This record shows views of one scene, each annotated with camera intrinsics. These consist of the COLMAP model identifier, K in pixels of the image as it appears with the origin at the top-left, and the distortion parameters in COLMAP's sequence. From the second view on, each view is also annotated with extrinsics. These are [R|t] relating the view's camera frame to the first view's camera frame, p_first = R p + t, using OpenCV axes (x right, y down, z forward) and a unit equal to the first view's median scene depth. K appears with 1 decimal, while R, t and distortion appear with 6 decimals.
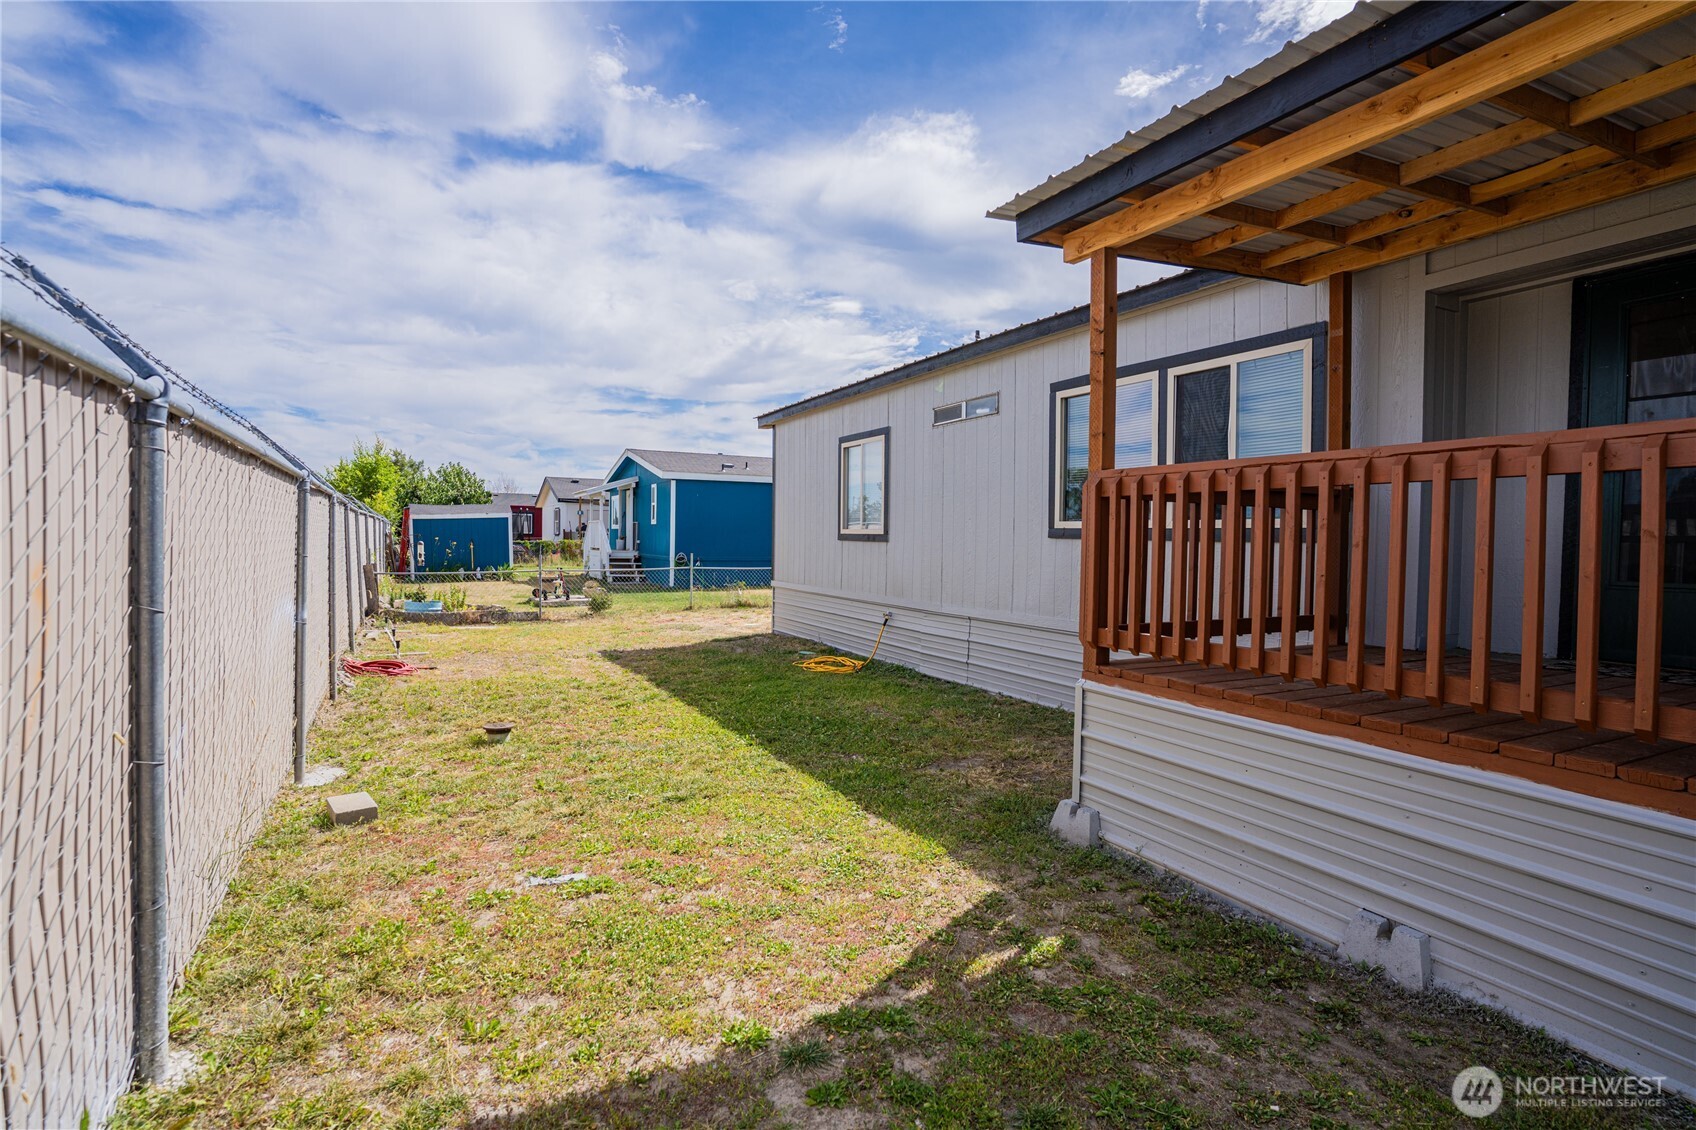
lens RADIAL K [[830.5, 0, 848.0], [0, 830.5, 565.0], [0, 0, 1]] dist [-0.096536, 0.052921]
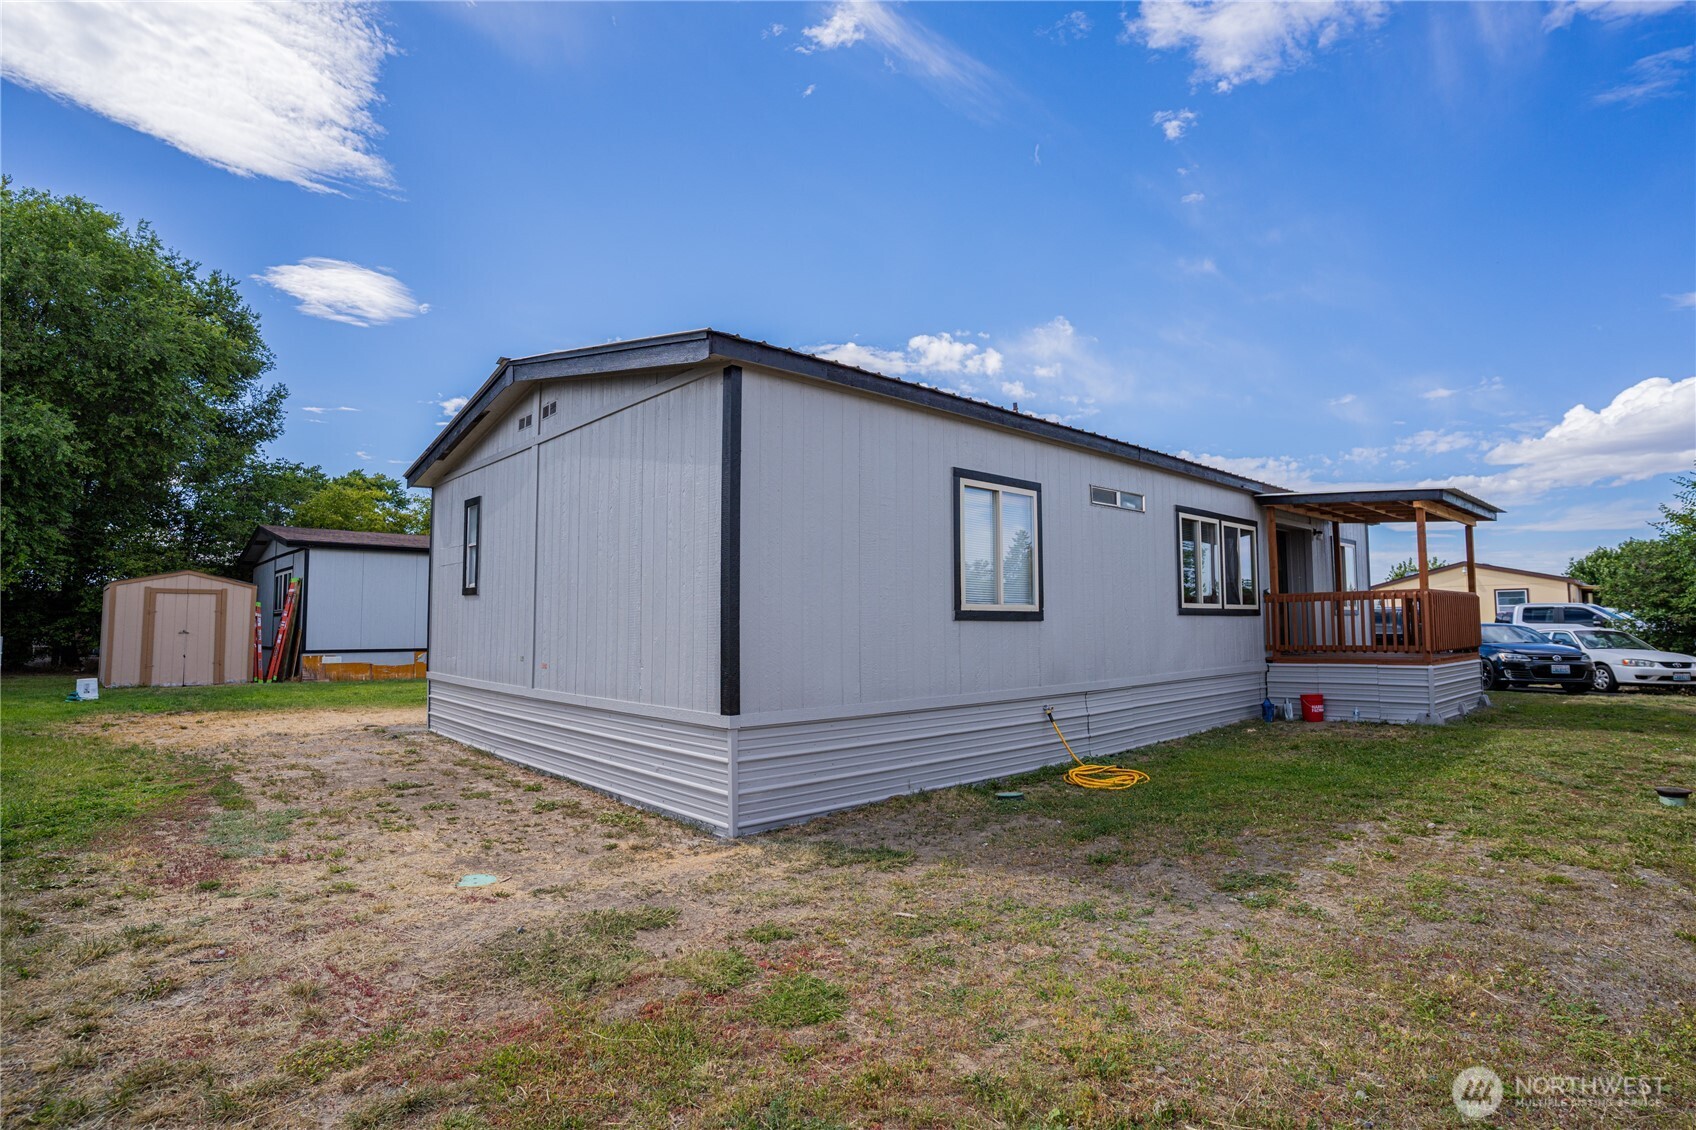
lens RADIAL K [[830.5, 0, 848.0], [0, 830.5, 565.0], [0, 0, 1]] dist [-0.096536, 0.052921]
pose [[-0.257587, 0.056571, 0.964598, -0.783387], [0.031139, 0.998252, -0.050229, -0.053765], [-0.965753, 0.017098, -0.258898, 1.566853]]
